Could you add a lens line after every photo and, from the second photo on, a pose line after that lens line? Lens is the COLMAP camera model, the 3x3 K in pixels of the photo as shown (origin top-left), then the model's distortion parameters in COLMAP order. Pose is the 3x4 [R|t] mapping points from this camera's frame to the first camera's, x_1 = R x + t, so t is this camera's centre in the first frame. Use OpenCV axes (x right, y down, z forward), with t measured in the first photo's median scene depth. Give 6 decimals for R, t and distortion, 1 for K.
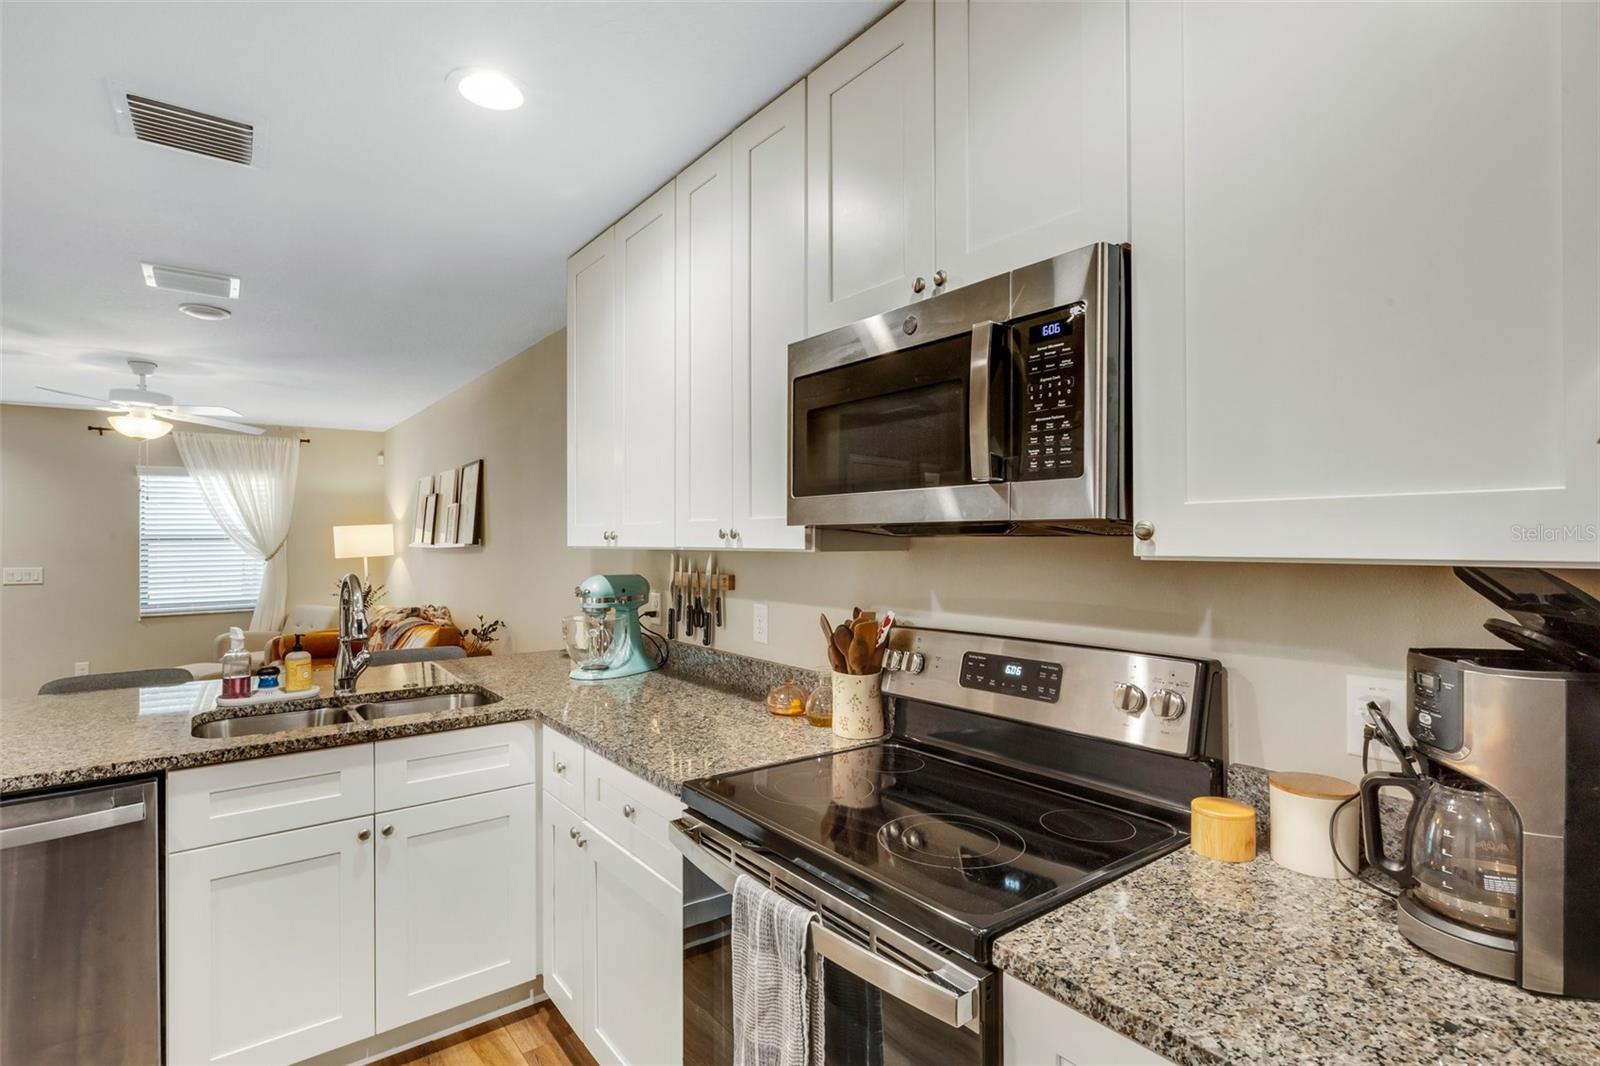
lens RADIAL K [[743.5, 0, 797.2], [0, 743.5, 538.8], [0, 0, 1]] dist [0.000021, 0.000307]
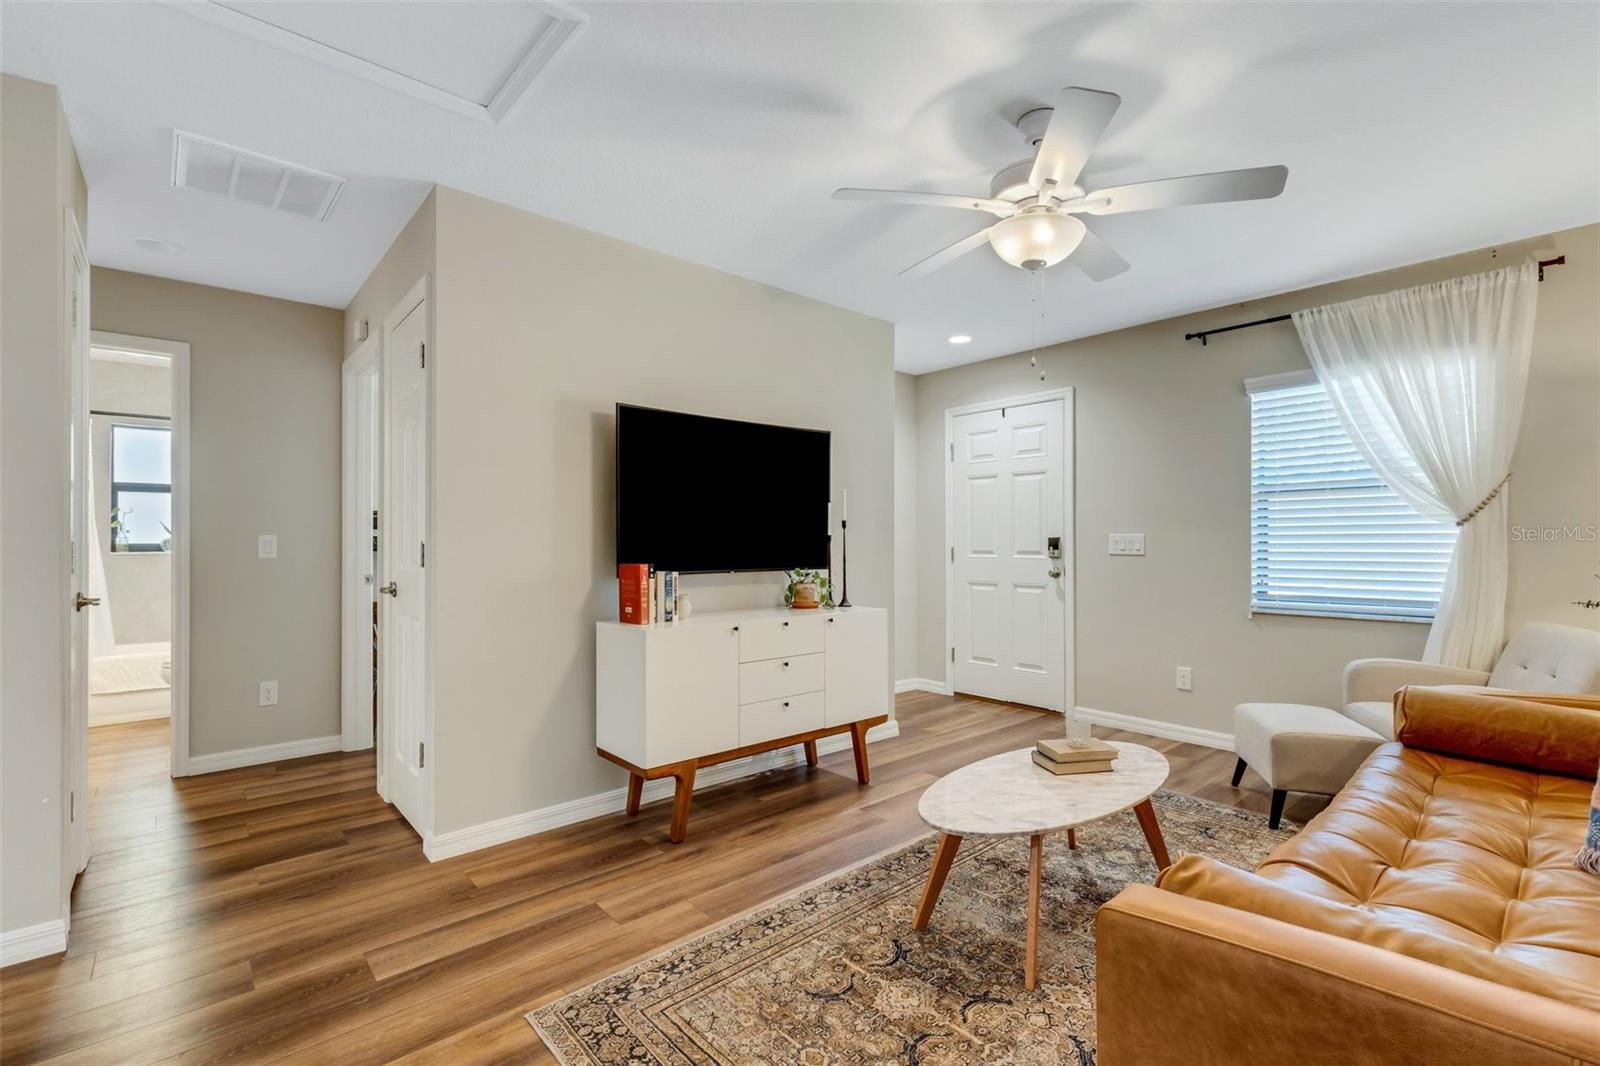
lens RADIAL K [[743.5, 0, 797.2], [0, 743.5, 538.8], [0, 0, 1]] dist [0.000021, 0.000307]
pose [[0.088036, 0.002553, -0.996114, -0.263340], [0.003293, 0.999991, 0.002854, 0.036880], [0.996112, -0.003532, 0.088027, 0.530409]]
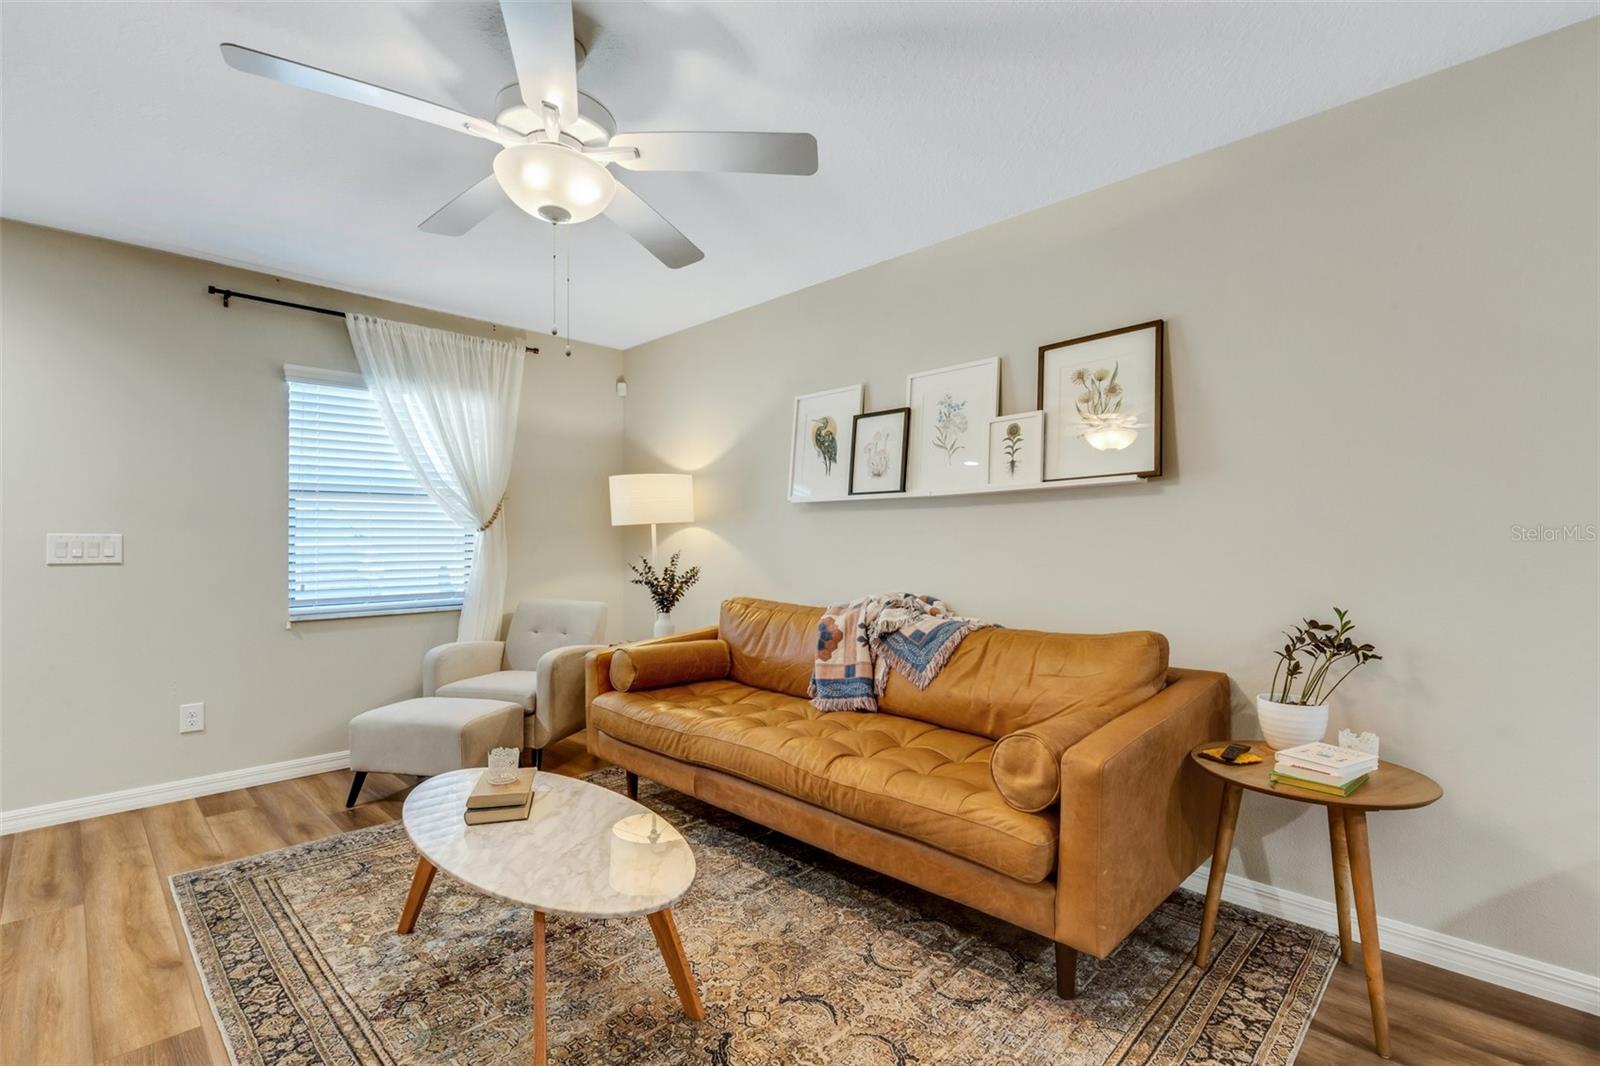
lens RADIAL K [[674.7, 0, 808.4], [0, 674.7, 536.5], [0, 0, 1]] dist [0.002348, 0.000188]
pose [[0.989504, 0.003200, 0.144473, -0.536600], [-0.002560, 0.999986, -0.004613, 0.038146], [-0.144486, 0.004195, 0.989498, 0.396346]]
